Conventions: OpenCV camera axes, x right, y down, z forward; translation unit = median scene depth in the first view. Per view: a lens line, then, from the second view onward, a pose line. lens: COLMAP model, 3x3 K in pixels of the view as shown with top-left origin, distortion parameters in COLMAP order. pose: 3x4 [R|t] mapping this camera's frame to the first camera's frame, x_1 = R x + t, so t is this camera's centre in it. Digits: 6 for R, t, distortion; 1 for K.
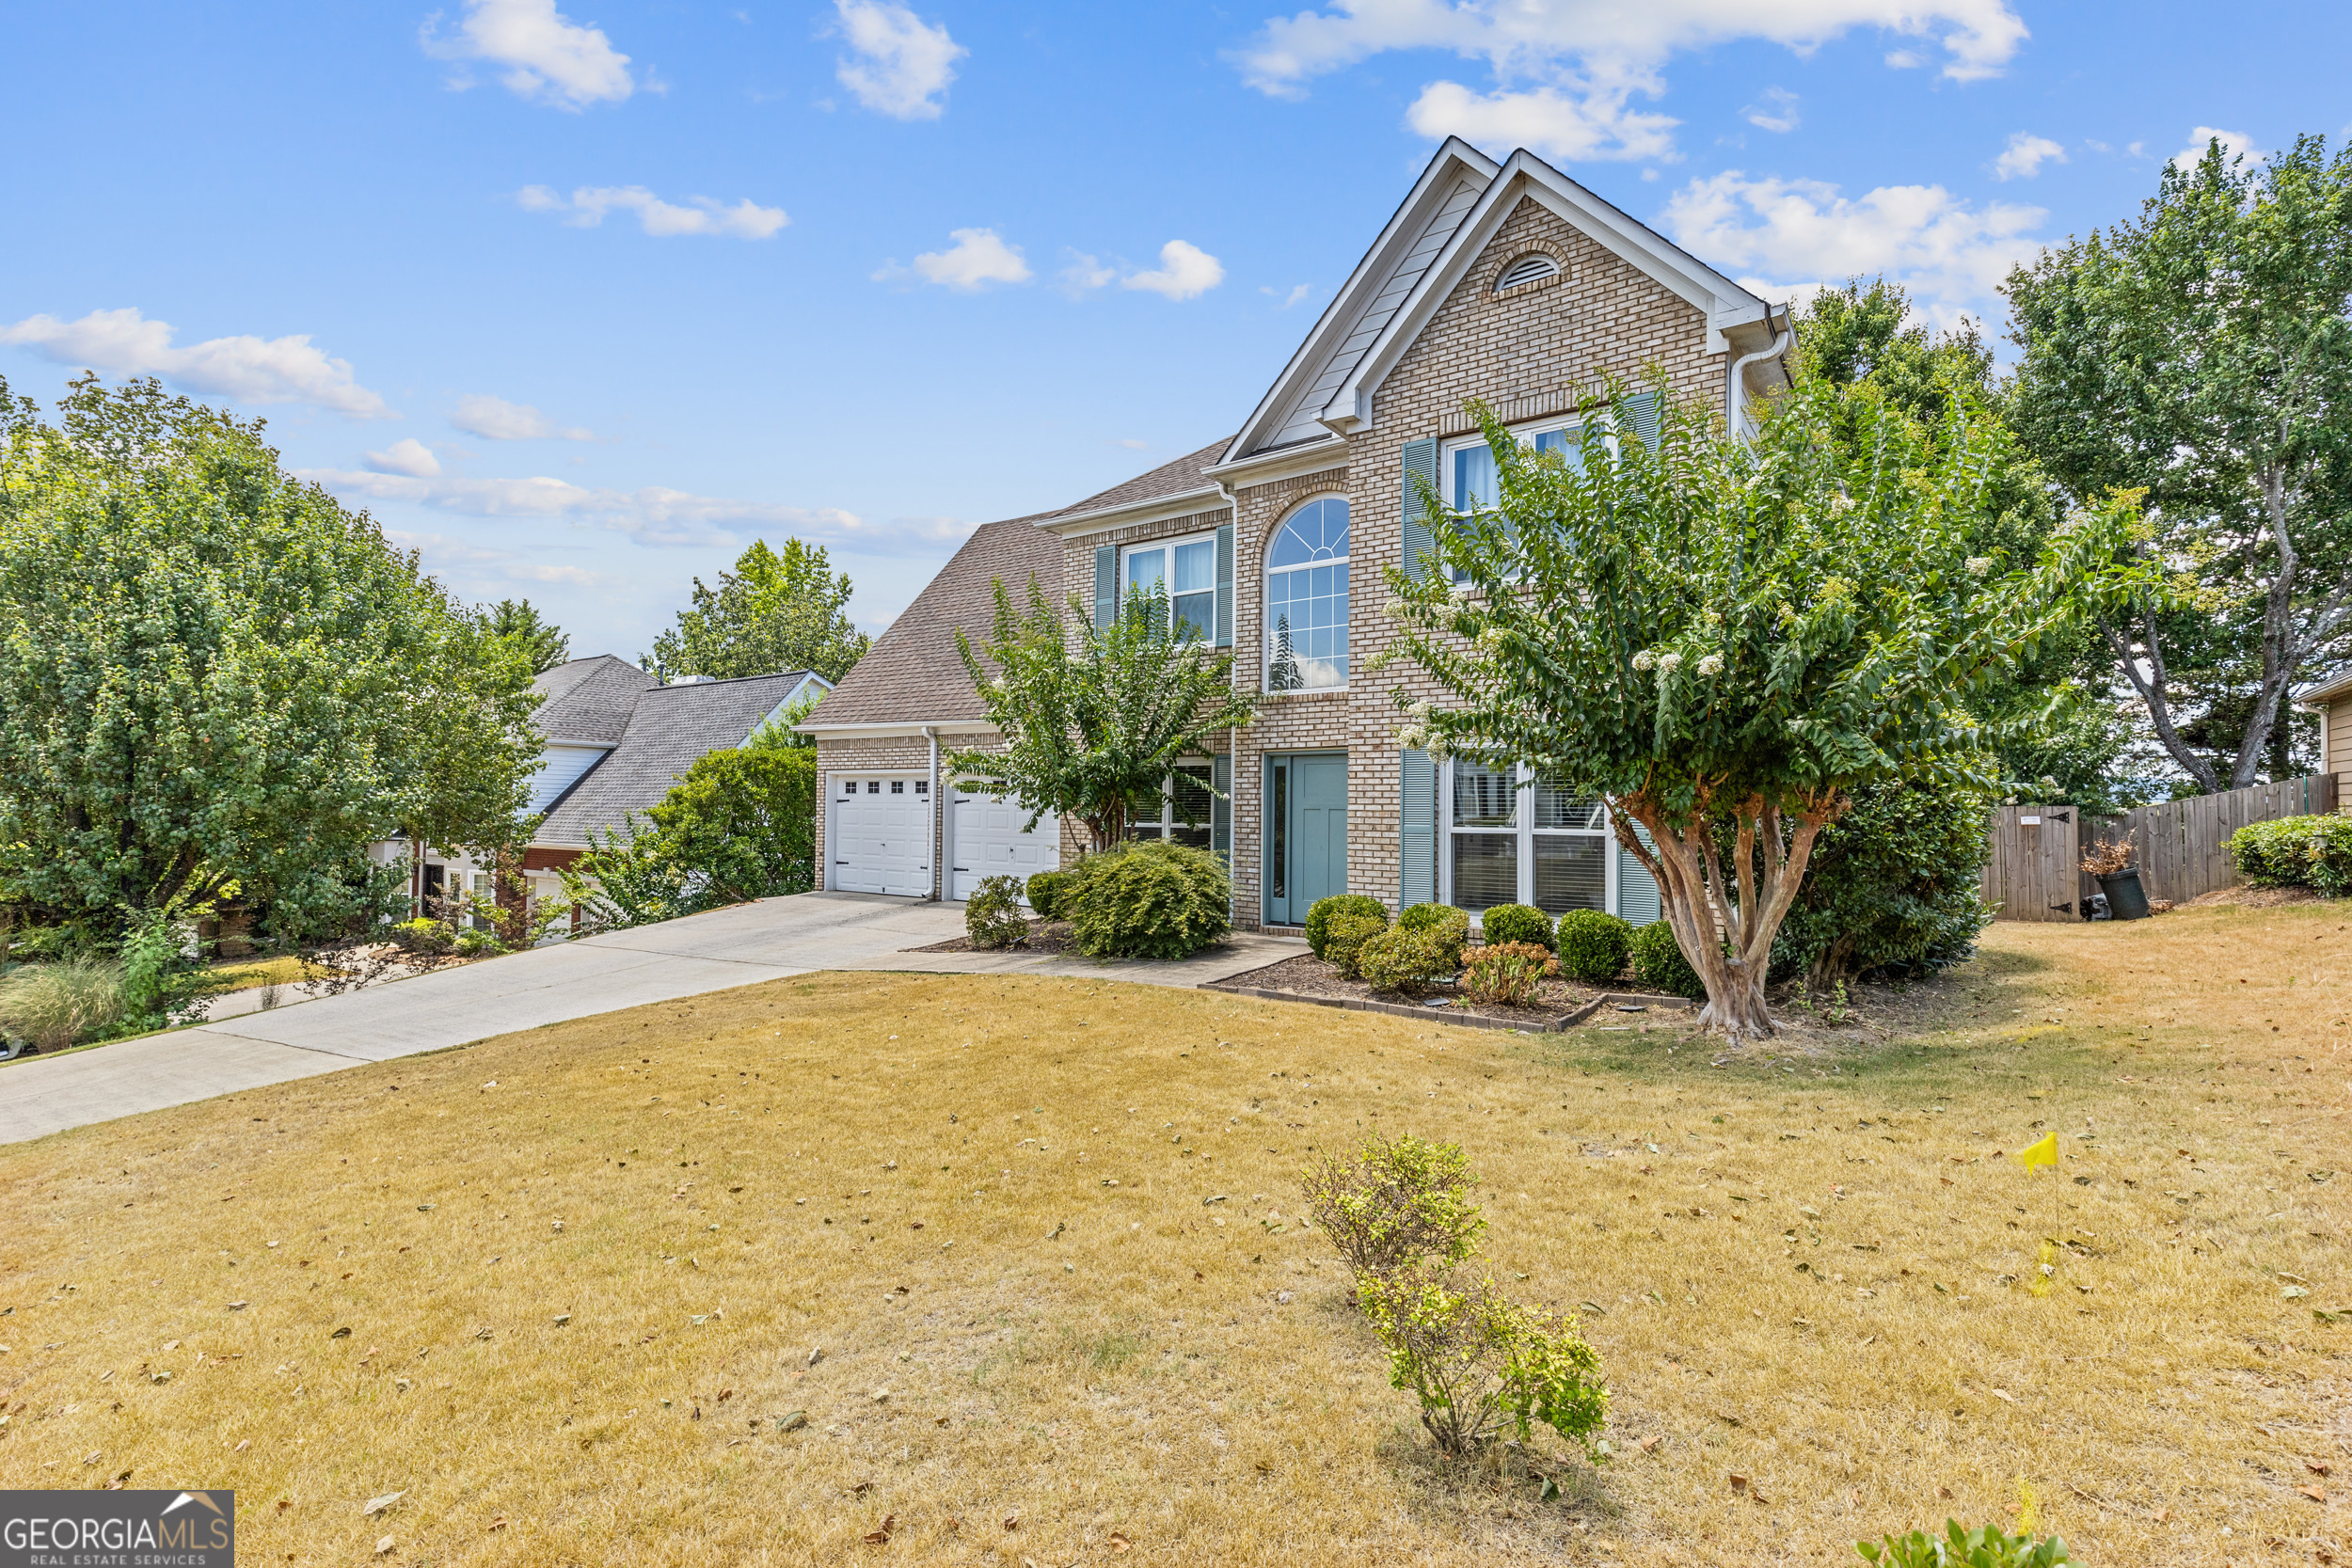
lens RADIAL K [[1098.6, 0, 1172.0], [0, 1098.6, 791.5], [0, 0, 1]] dist [0.000754, 0.000121]
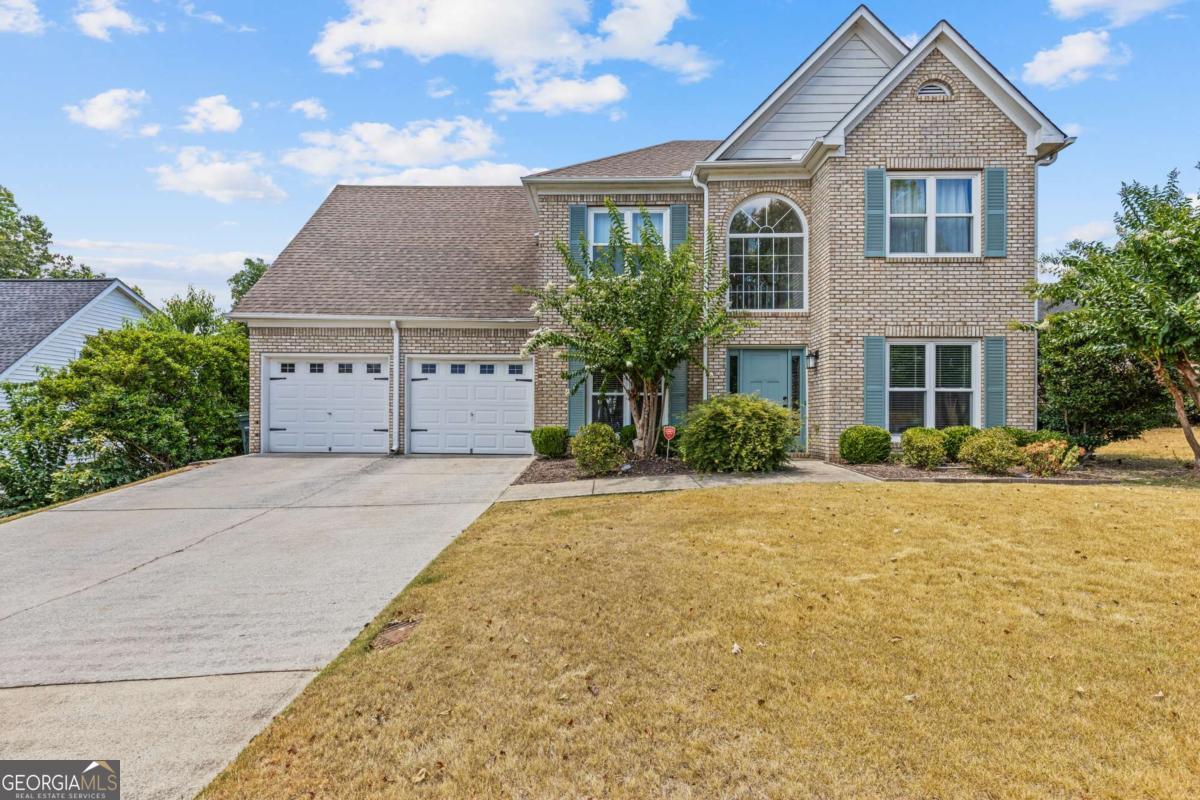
lens RADIAL K [[560.5, 0, 596.1], [0, 560.5, 419.3], [0, 0, 1]] dist [0.000754, 0.000121]
pose [[0.818188, -0.000804, 0.574950, -0.469609], [-0.009328, 0.999849, 0.014671, 0.052409], [-0.574875, -0.017367, 0.818057, 0.365908]]
